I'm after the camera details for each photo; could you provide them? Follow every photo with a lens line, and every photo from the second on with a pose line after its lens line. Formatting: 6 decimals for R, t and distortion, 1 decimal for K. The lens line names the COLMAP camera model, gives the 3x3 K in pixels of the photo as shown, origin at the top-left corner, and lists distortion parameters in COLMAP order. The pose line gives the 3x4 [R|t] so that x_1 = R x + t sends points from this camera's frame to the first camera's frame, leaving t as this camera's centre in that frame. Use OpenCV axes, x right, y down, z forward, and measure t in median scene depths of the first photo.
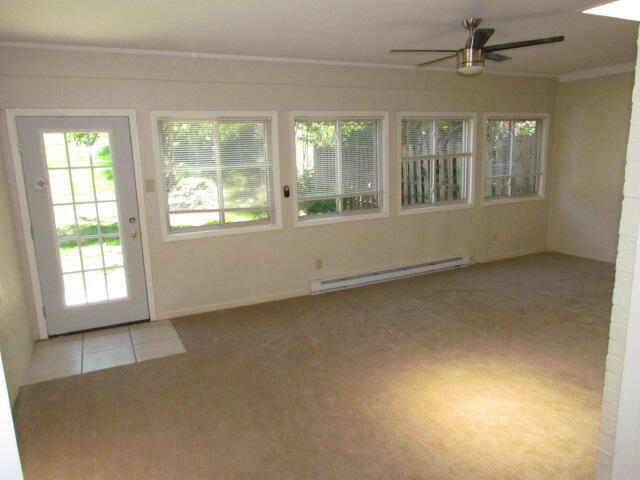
lens RADIAL K [[456.1, 0, 319.9], [0, 456.1, 238.9], [0, 0, 1]] dist [-0.012093, -0.001234]
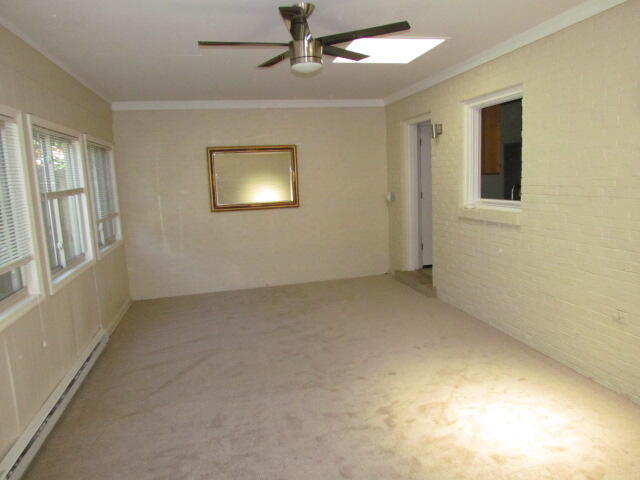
lens RADIAL K [[456.1, 0, 319.3], [0, 456.1, 240.2], [0, 0, 1]] dist [-0.012093, -0.001234]
pose [[0.233228, -0.117669, 0.965276, -0.465159], [0.232522, 0.970604, 0.062137, -0.118908], [-0.944213, 0.209956, 0.253733, 0.837710]]
